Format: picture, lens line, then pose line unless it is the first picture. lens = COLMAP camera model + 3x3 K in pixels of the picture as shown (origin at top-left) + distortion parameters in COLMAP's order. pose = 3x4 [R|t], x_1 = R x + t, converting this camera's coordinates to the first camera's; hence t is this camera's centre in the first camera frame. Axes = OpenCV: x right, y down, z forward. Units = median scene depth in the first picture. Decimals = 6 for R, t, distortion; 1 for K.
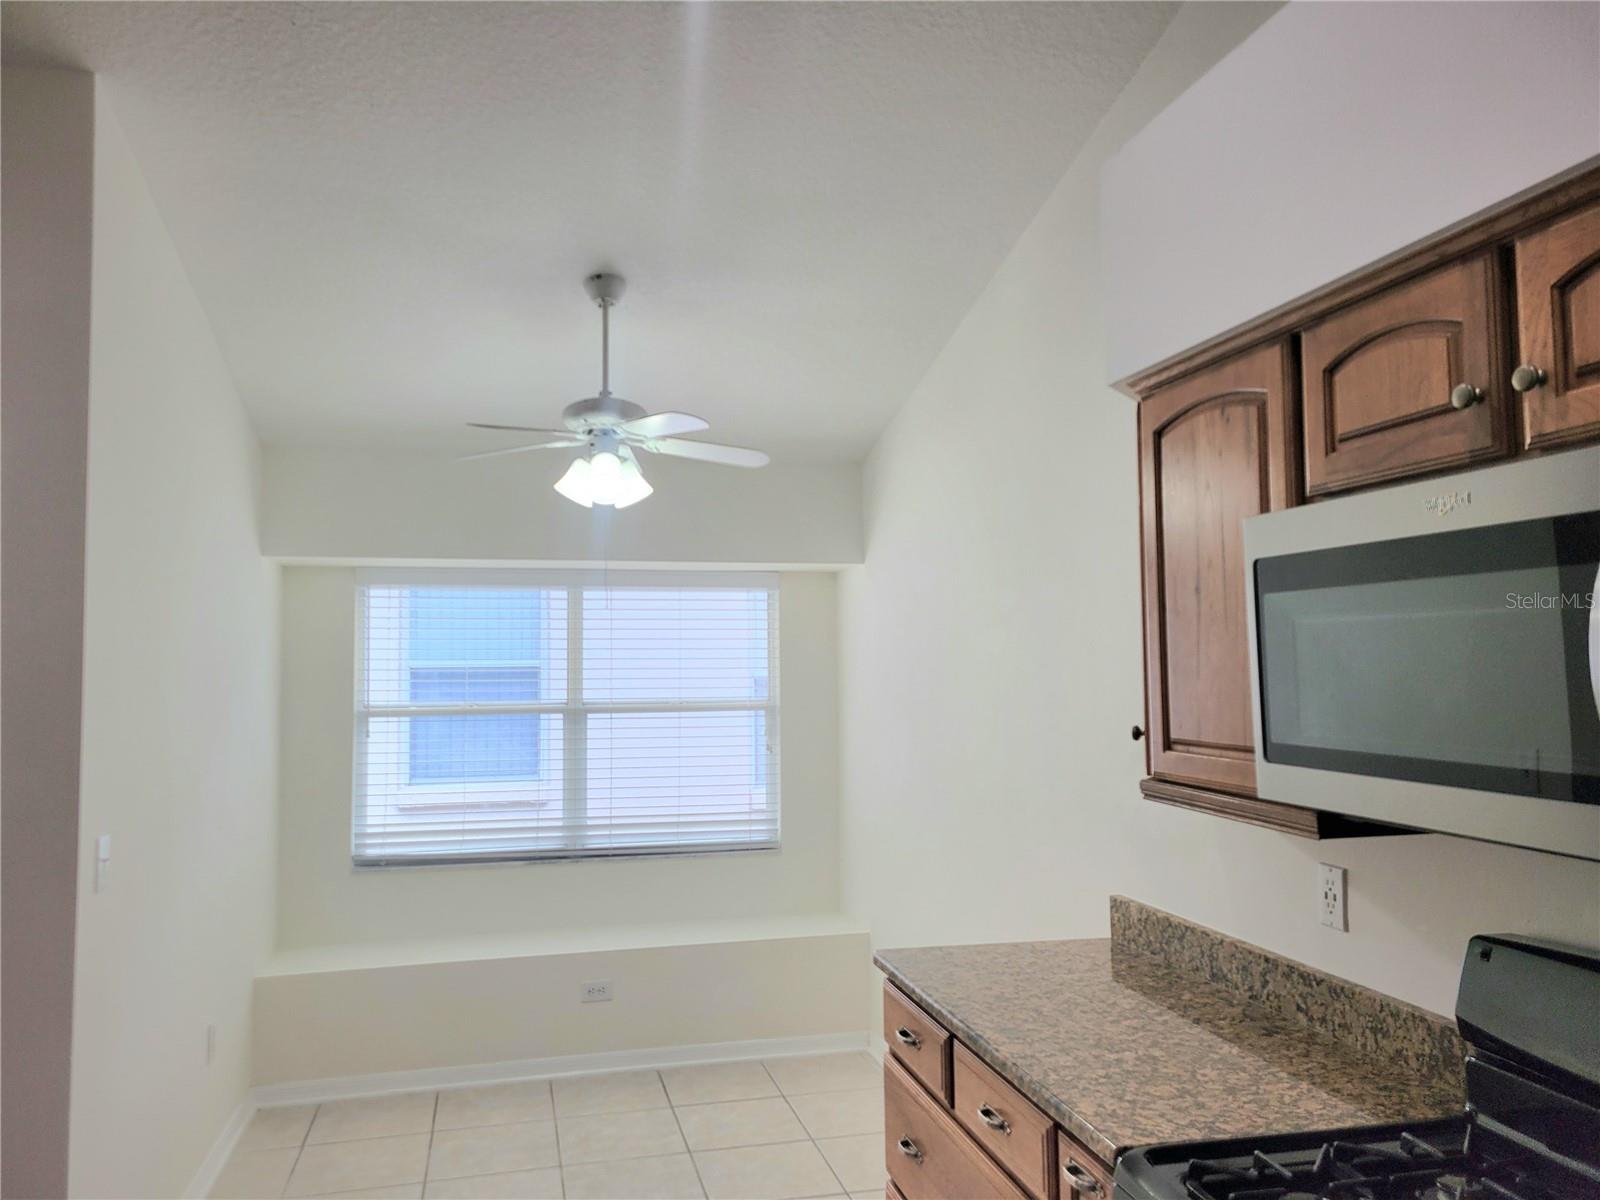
lens RADIAL K [[1184.8, 0, 780.2], [0, 1184.8, 601.4], [0, 0, 1]] dist [0.043778, -0.010858]
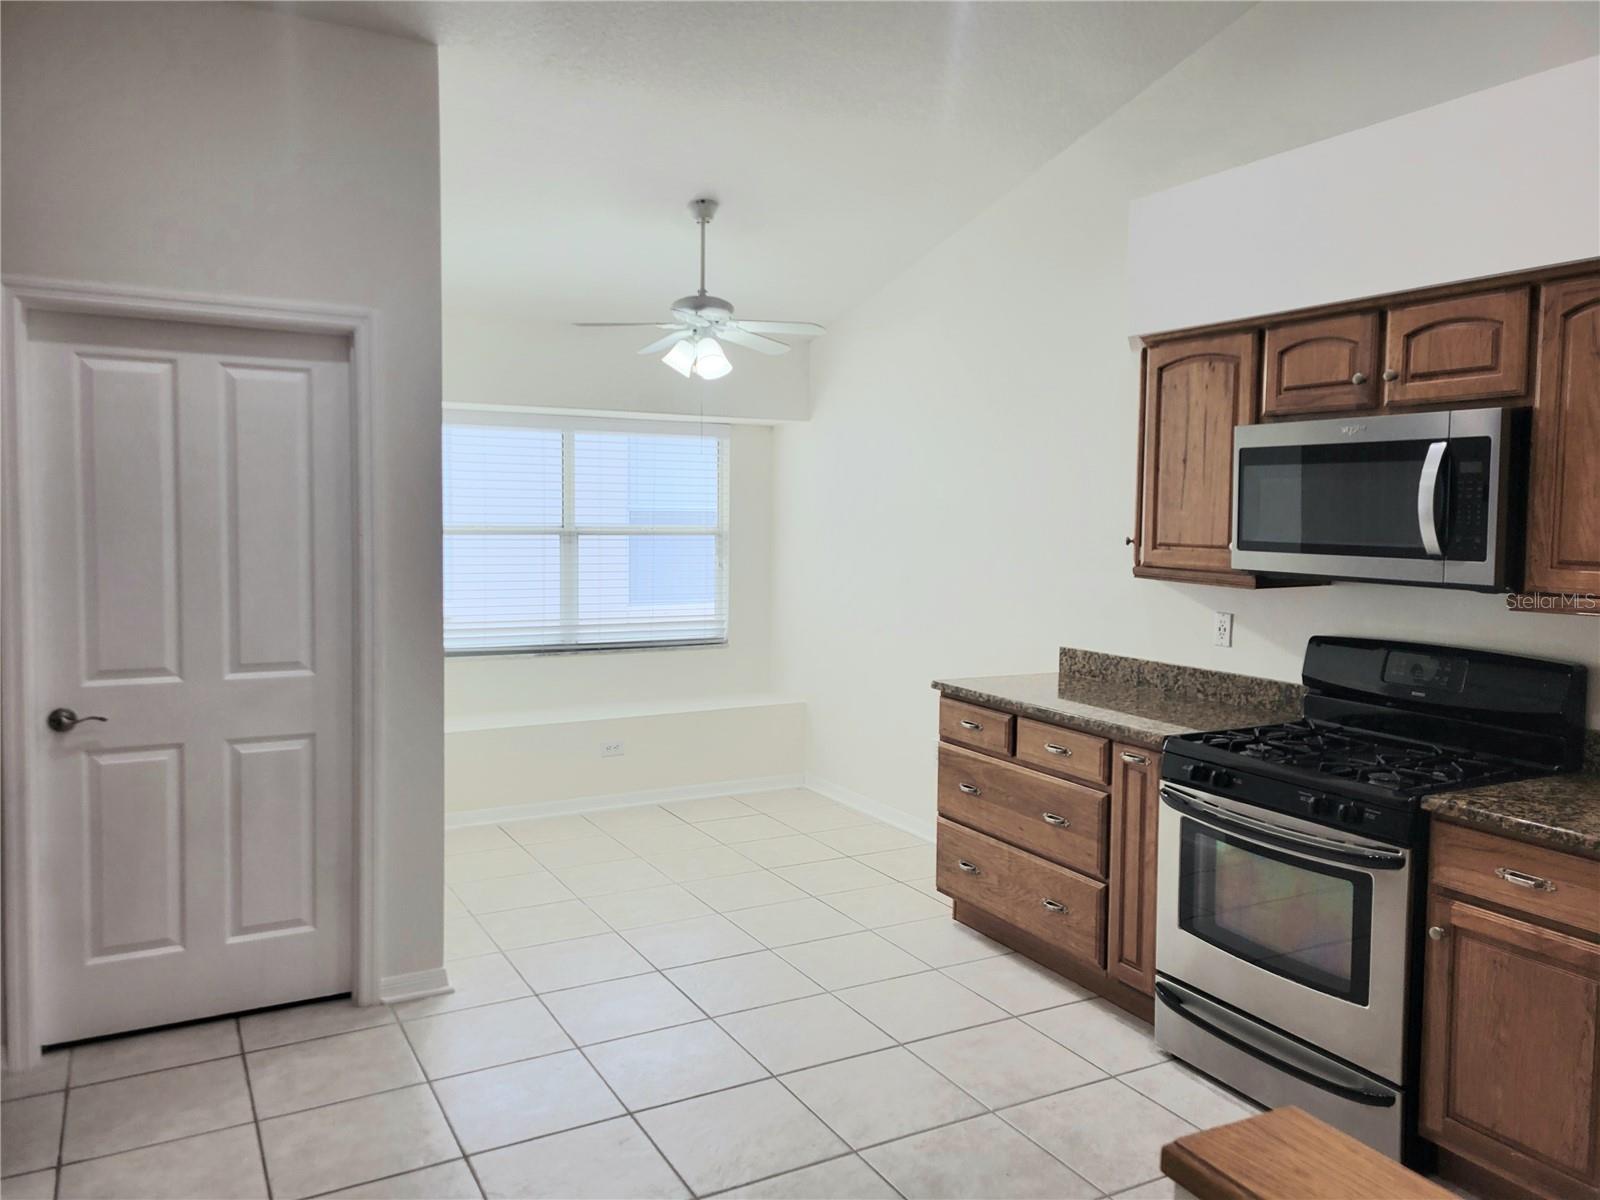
lens RADIAL K [[1196.8, 0, 790.6], [0, 1196.8, 592.1], [0, 0, 1]] dist [0.047337, -0.019478]
pose [[0.962255, 0.000482, 0.272148, -0.716844], [-0.034879, 0.991970, 0.121567, -0.012658], [-0.269904, -0.126471, 0.954545, -0.608181]]
